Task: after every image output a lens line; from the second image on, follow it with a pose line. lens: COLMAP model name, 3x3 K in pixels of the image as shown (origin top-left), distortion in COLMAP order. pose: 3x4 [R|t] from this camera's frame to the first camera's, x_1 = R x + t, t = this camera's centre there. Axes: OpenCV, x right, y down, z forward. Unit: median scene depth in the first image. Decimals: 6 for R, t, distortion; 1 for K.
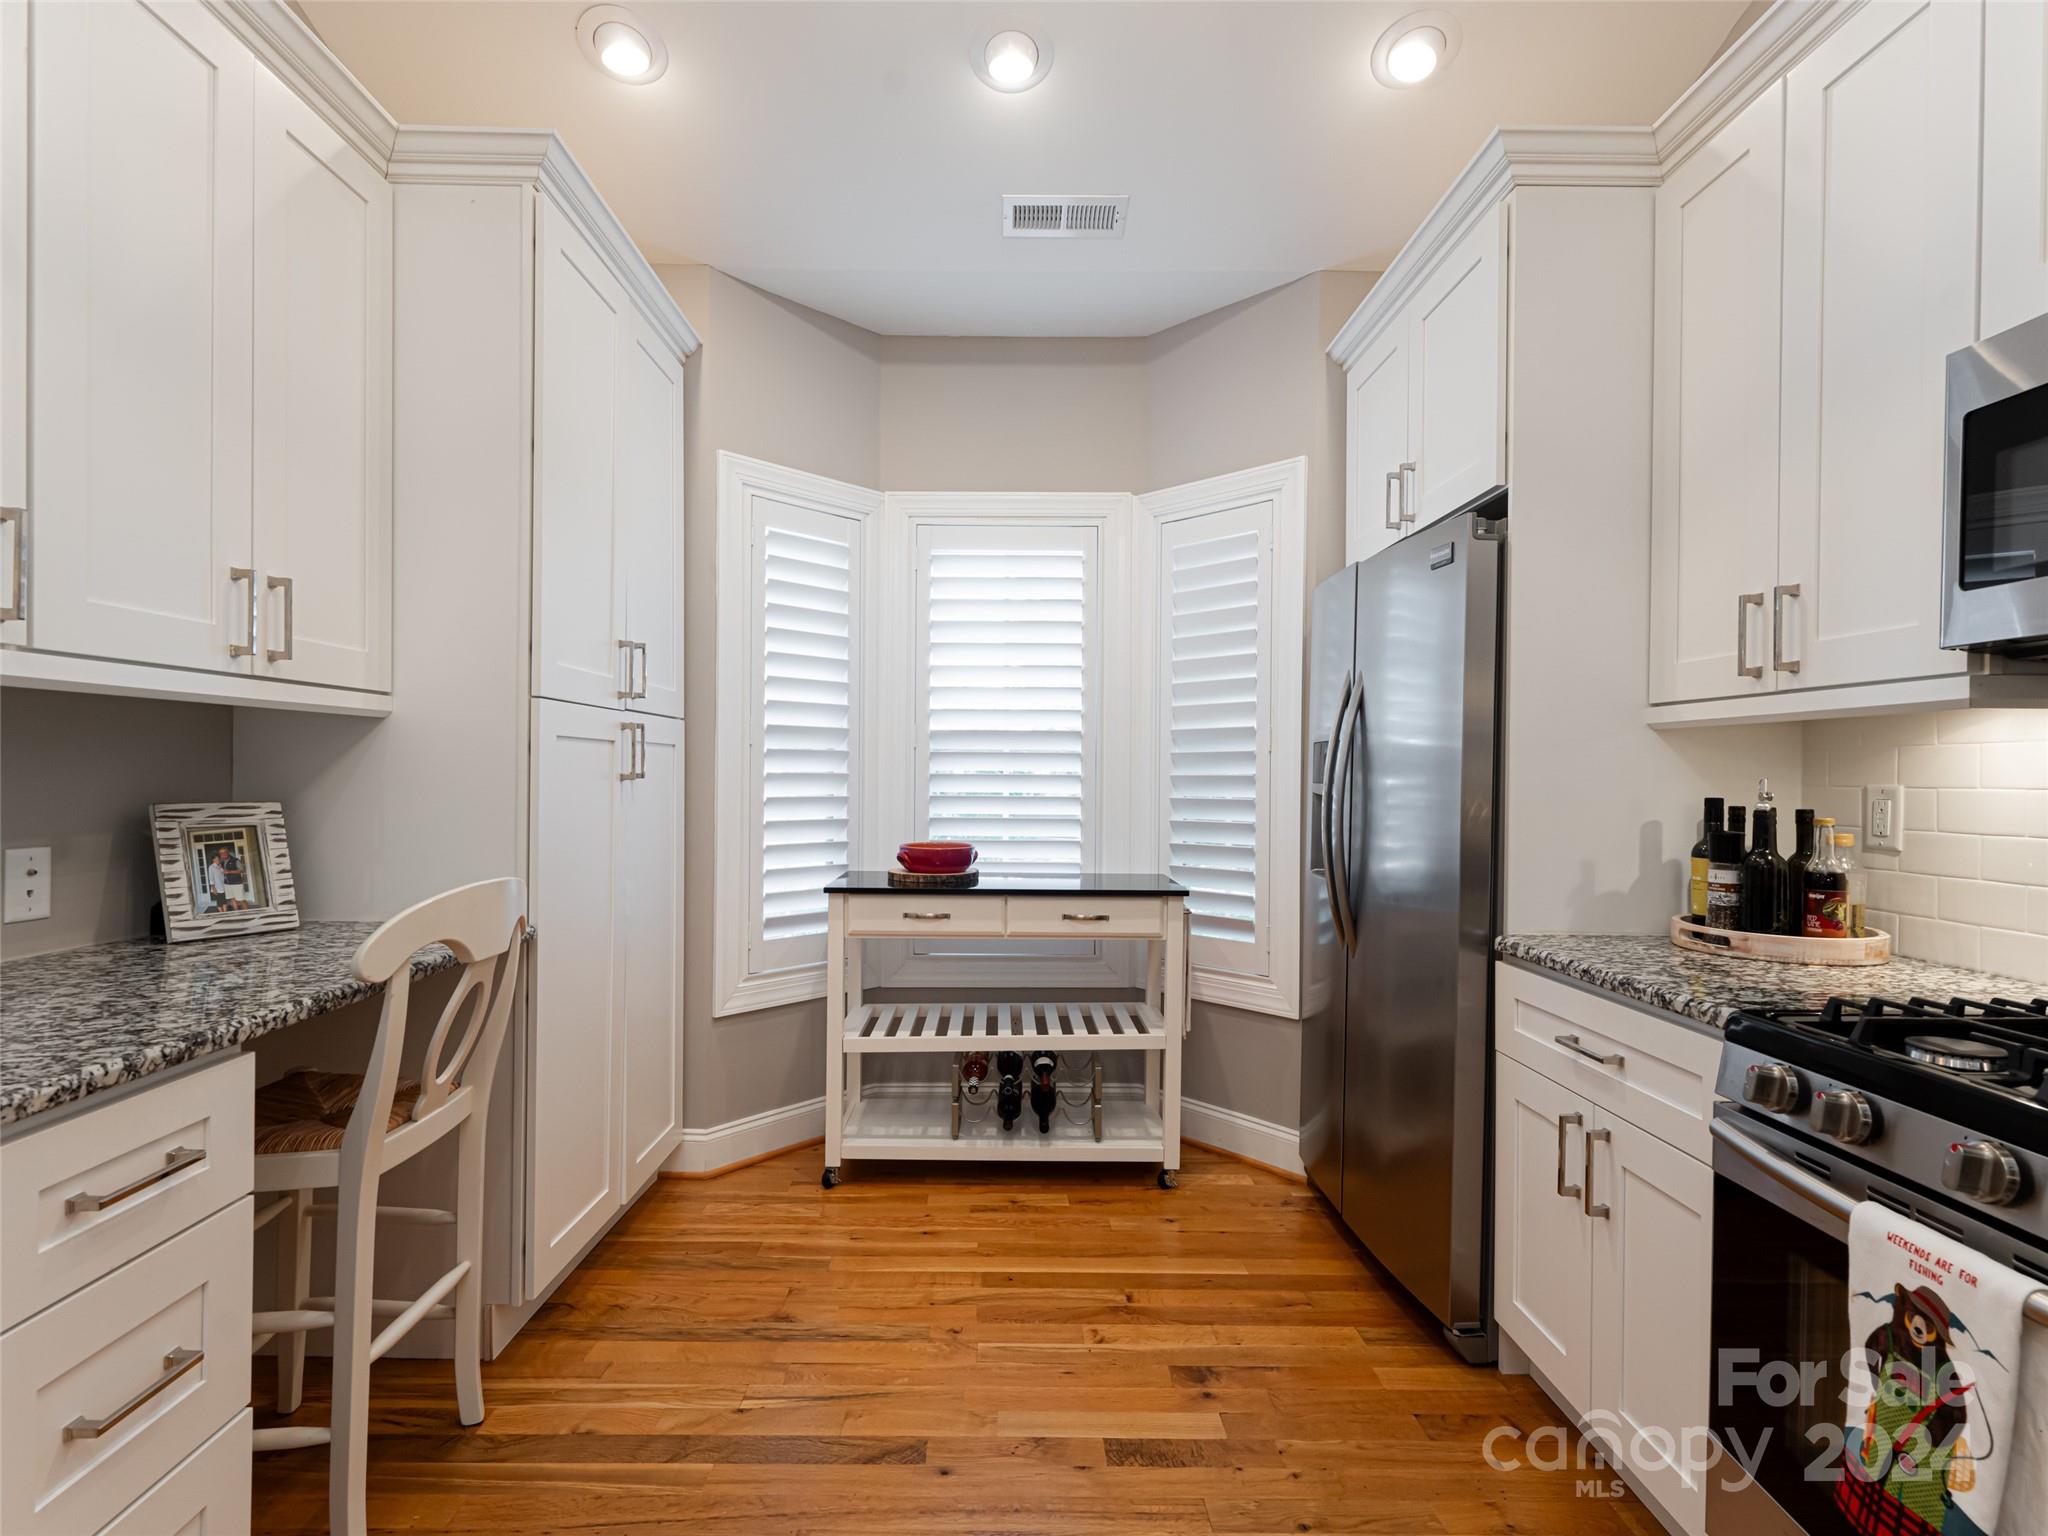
lens RADIAL K [[997.1, 0, 971.1], [0, 997.1, 772.1], [0, 0, 1]] dist [0.002324, 0.000239]
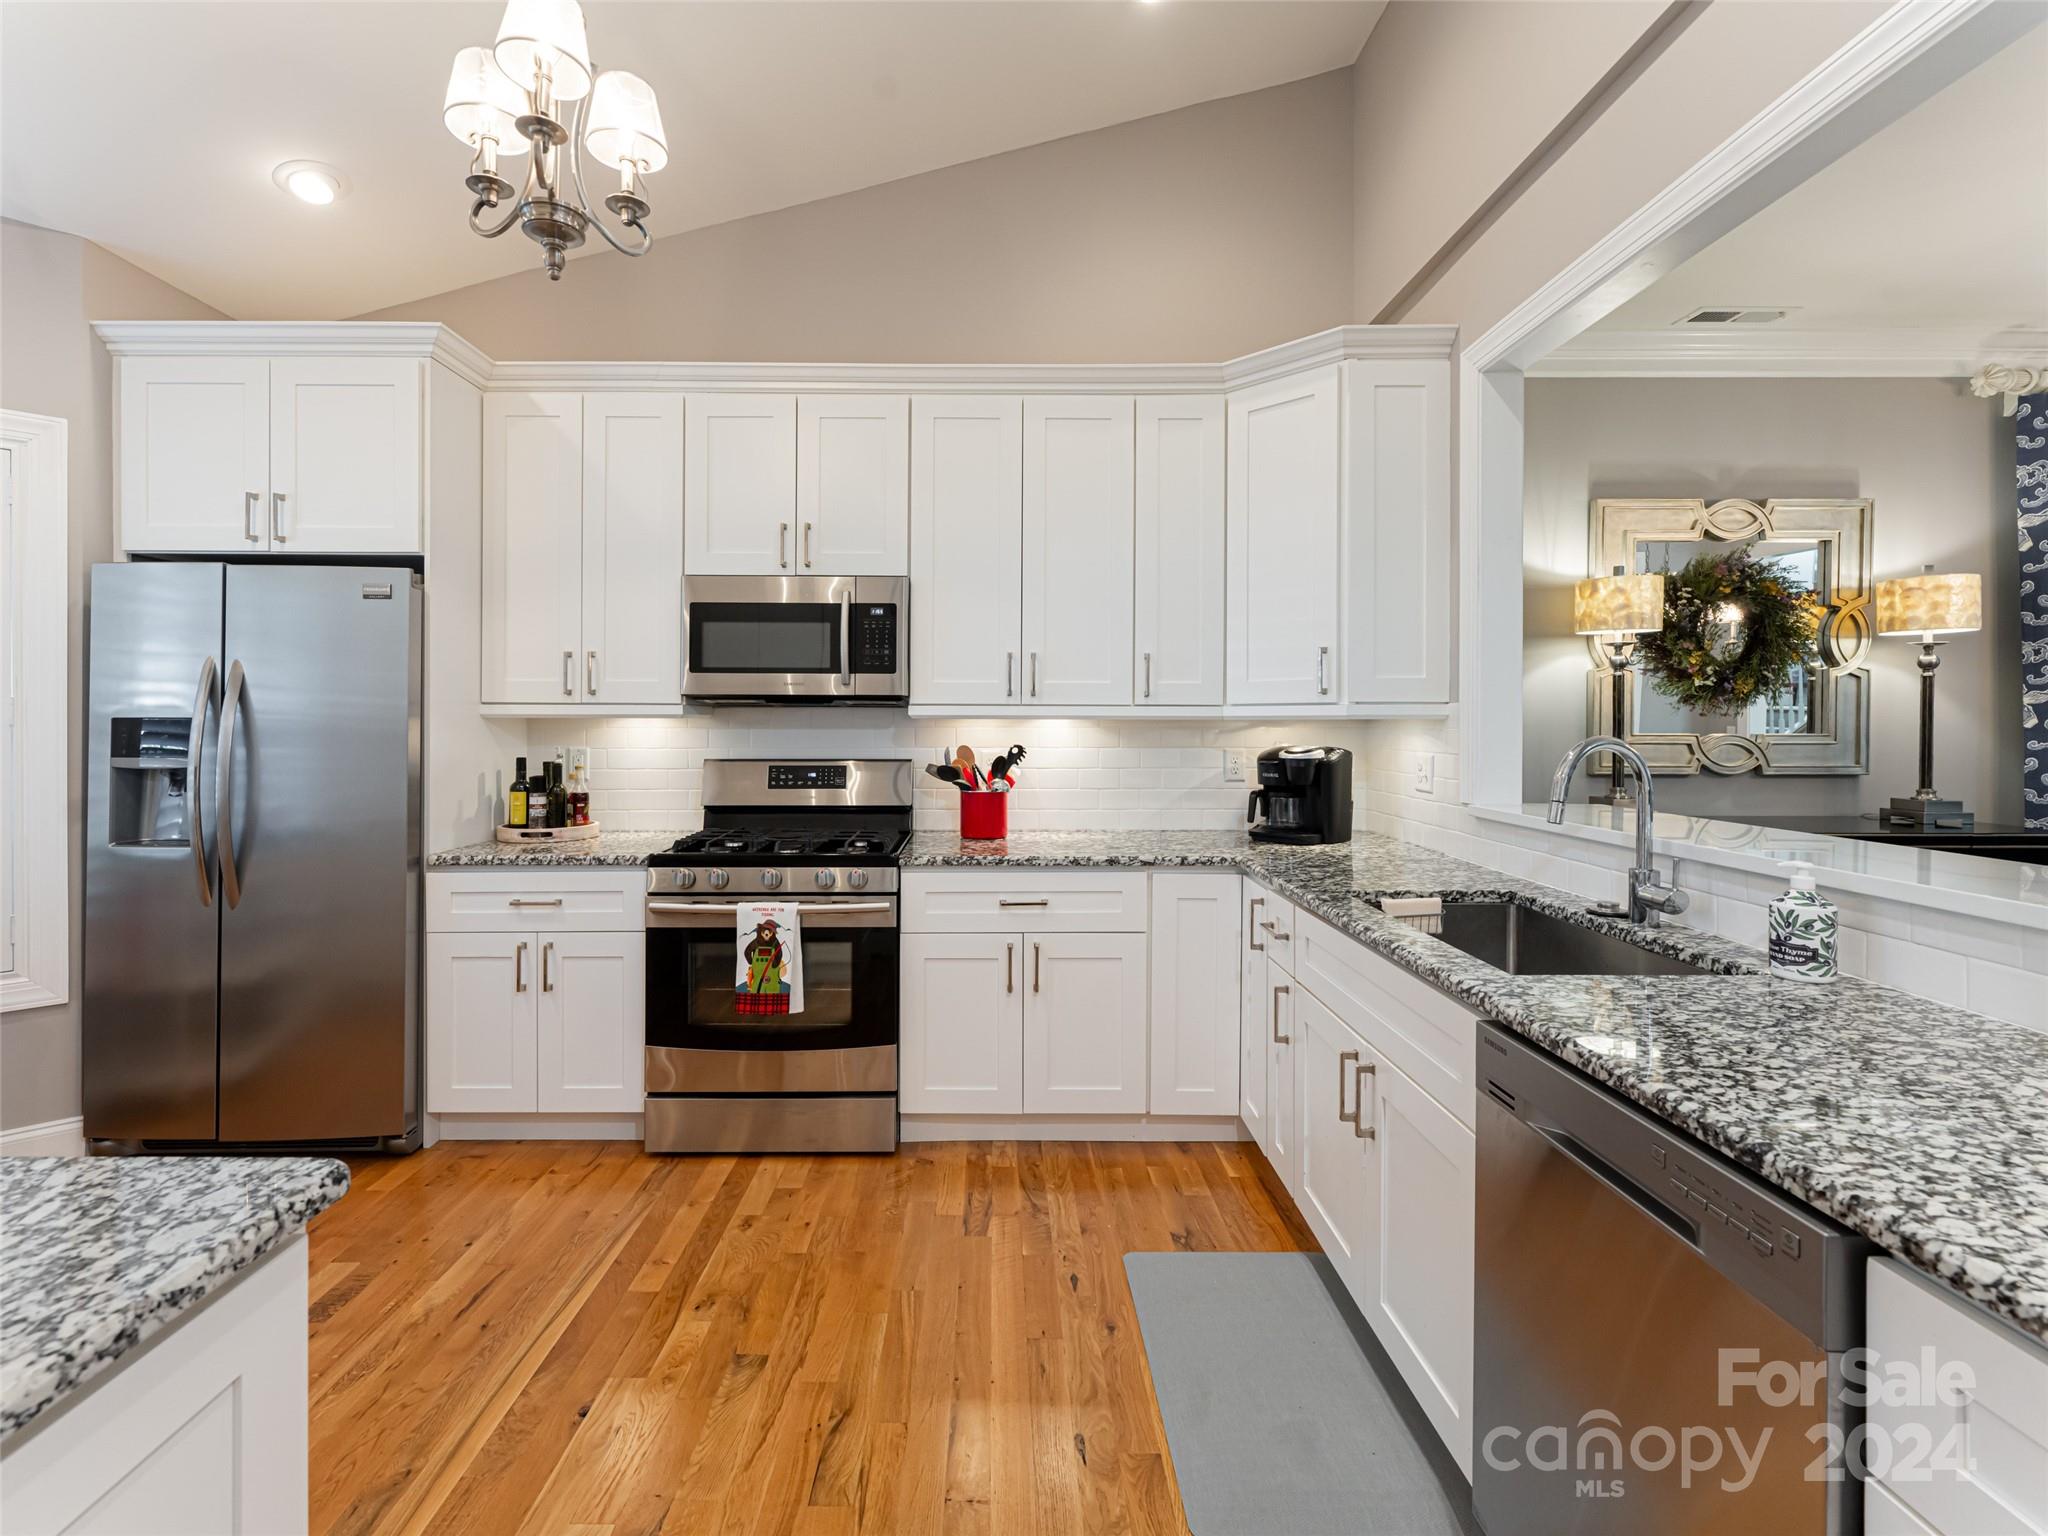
lens RADIAL K [[887.4, 0, 1022.2], [0, 887.4, 698.2], [0, 0, 1]] dist [-0.000764, 0.000295]
pose [[-0.034883, 0.020438, 0.999182, -0.920713], [-0.001719, 0.999788, -0.020510, -0.051832], [-0.999390, -0.002433, -0.034840, 0.172431]]
